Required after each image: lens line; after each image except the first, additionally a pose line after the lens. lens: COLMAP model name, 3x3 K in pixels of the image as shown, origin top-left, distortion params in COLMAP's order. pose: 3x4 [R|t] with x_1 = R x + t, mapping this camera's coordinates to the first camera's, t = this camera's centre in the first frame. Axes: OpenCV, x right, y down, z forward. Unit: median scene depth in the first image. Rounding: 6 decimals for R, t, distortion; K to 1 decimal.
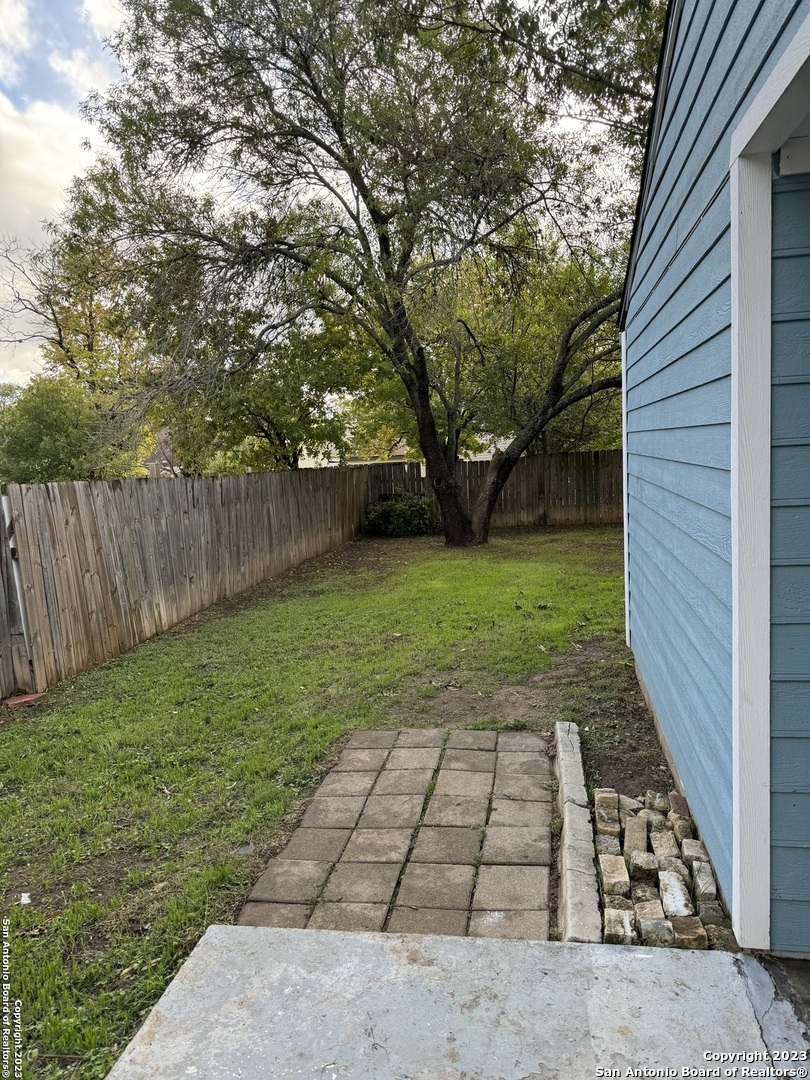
lens RADIAL K [[750.0, 0, 405.0], [0, 750.0, 540.0], [0, 0, 1]] dist [0.040637, -0.094566]
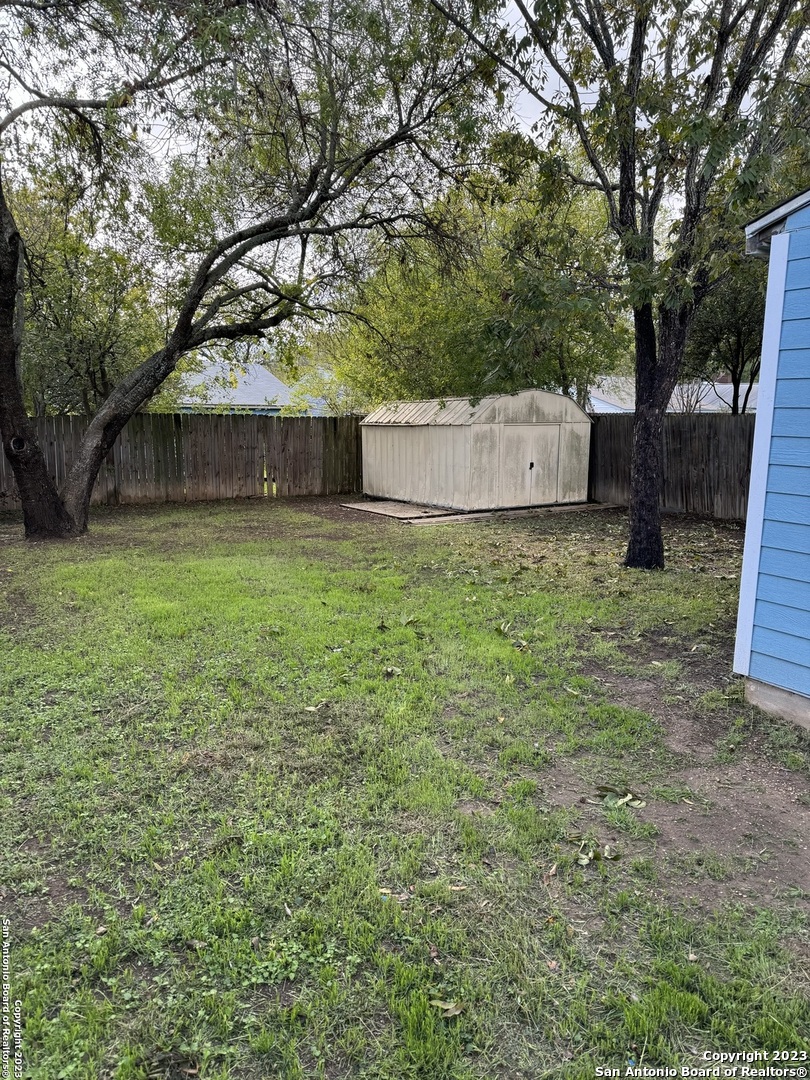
lens RADIAL K [[750.0, 0, 405.0], [0, 750.0, 540.0], [0, 0, 1]] dist [0.040637, -0.094566]
pose [[0.732374, -0.053408, 0.678804, -0.163560], [0.030295, 0.998488, 0.045874, -0.011829], [-0.680228, -0.013033, 0.732885, 0.265247]]
